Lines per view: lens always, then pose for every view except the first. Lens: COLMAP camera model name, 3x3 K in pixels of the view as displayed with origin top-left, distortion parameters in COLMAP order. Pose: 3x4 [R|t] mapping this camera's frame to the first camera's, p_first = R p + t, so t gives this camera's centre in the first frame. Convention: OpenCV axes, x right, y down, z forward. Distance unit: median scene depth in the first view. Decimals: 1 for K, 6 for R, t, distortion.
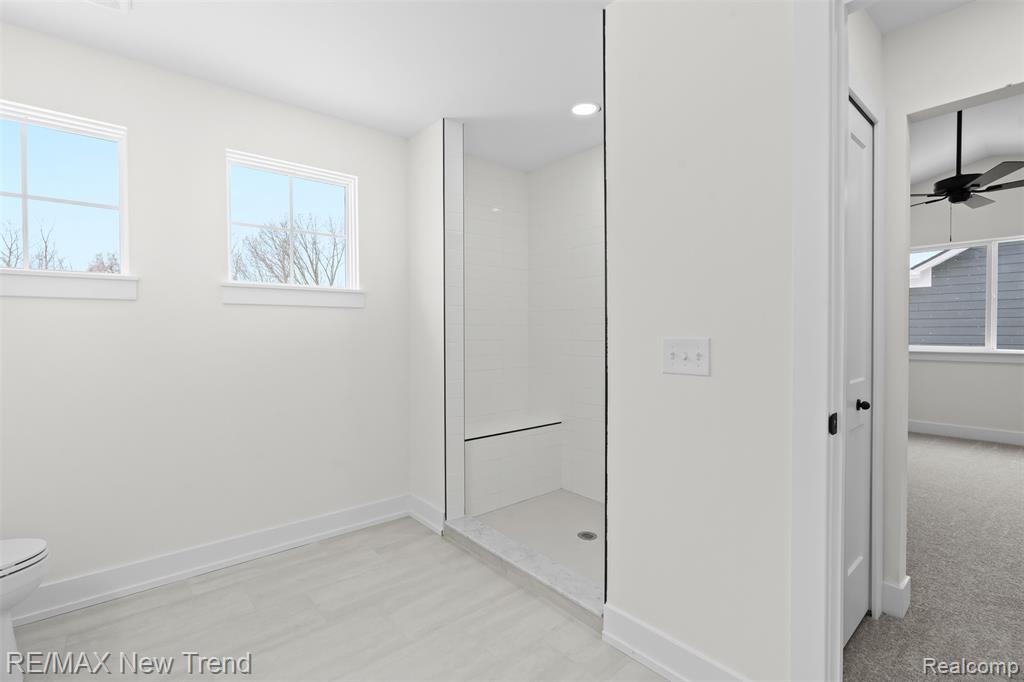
lens RADIAL K [[464.7, 0, 509.0], [0, 464.7, 339.0], [0, 0, 1]] dist [-0.008828, 0.001722]
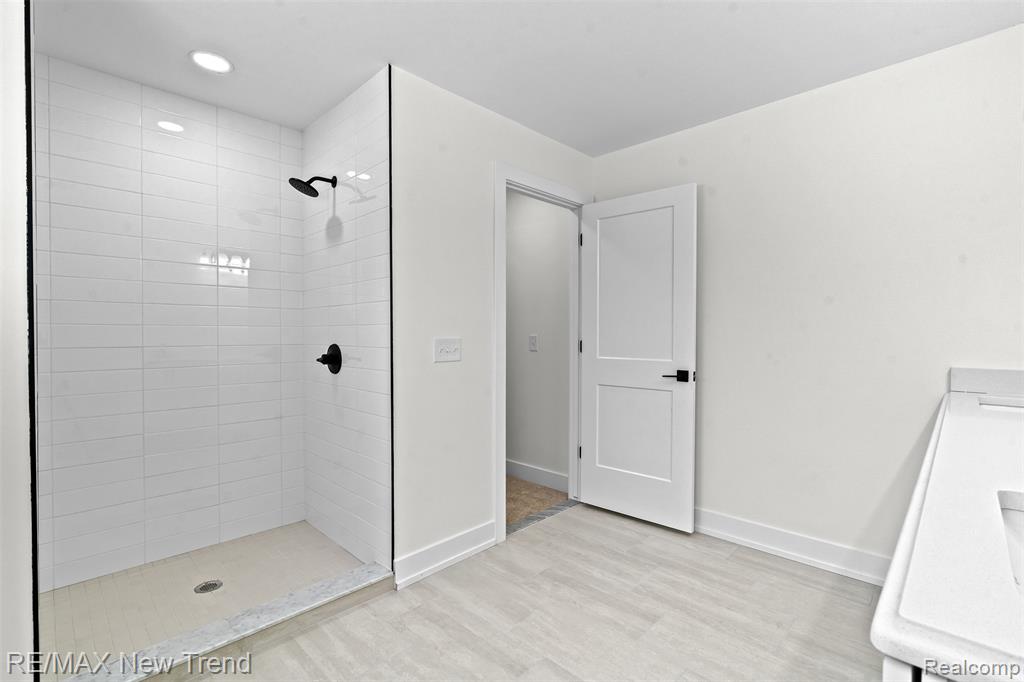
lens RADIAL K [[464.7, 0, 510.7], [0, 464.7, 338.1], [0, 0, 1]] dist [-0.008828, 0.001722]
pose [[-0.100694, -0.003453, 0.994911, -0.831326], [0.015656, 0.999865, 0.005054, -0.004502], [-0.994794, 0.016085, -0.100626, 0.669860]]
